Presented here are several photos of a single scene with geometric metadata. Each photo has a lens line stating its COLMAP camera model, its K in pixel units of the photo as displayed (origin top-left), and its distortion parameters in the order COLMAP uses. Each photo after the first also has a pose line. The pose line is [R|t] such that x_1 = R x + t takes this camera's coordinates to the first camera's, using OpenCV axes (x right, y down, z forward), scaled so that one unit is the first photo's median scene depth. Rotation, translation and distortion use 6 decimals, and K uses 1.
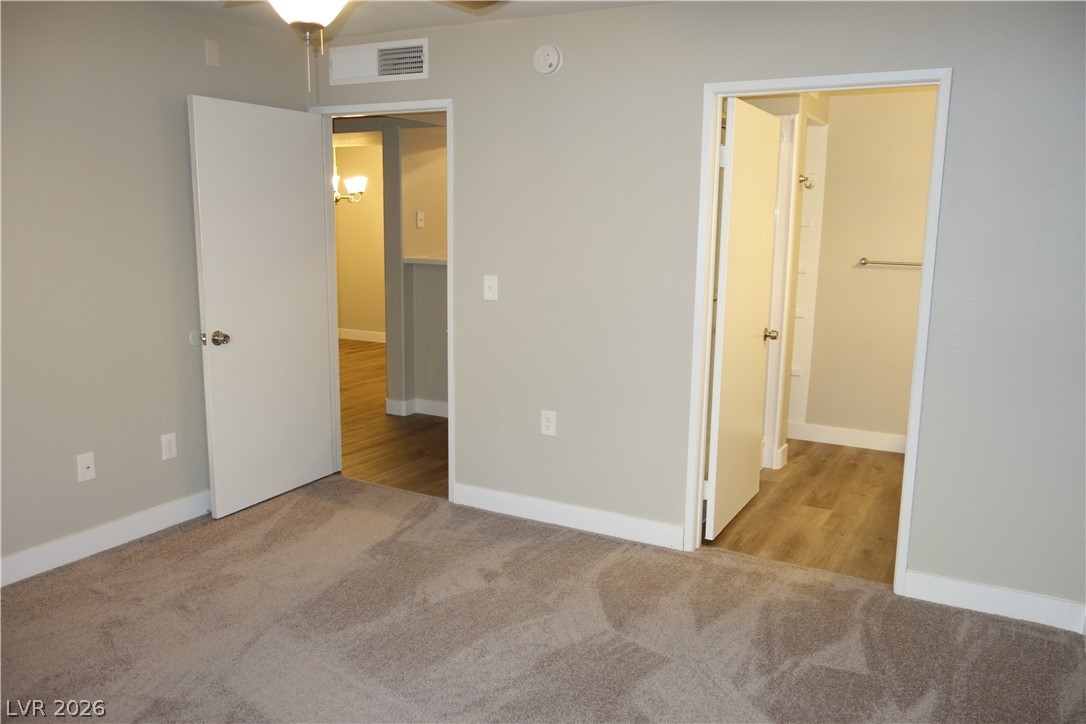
lens RADIAL K [[856.2, 0, 542.1], [0, 856.2, 364.0], [0, 0, 1]] dist [0.002943, -0.003209]
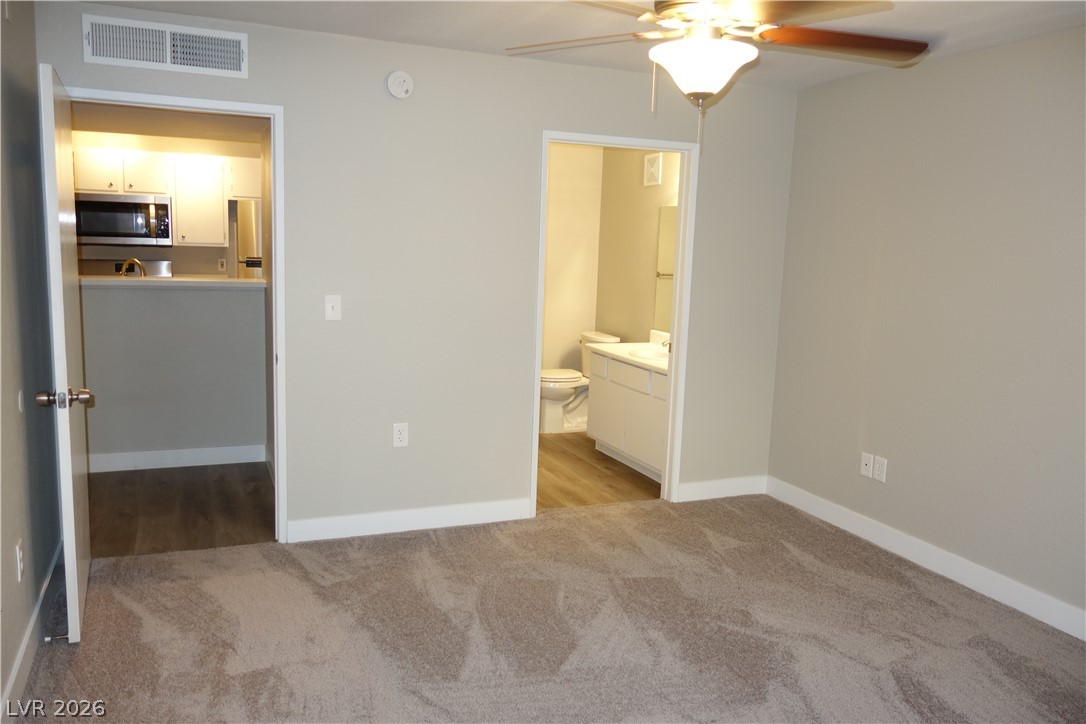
lens RADIAL K [[863.5, 0, 543.0], [0, 863.5, 362.0], [0, 0, 1]] dist [0.012375, 0.002855]
pose [[0.618583, -0.108116, 0.778245, -0.711266], [0.109140, 0.992709, 0.051161, -0.054441], [-0.778102, 0.053290, 0.625873, 0.218022]]
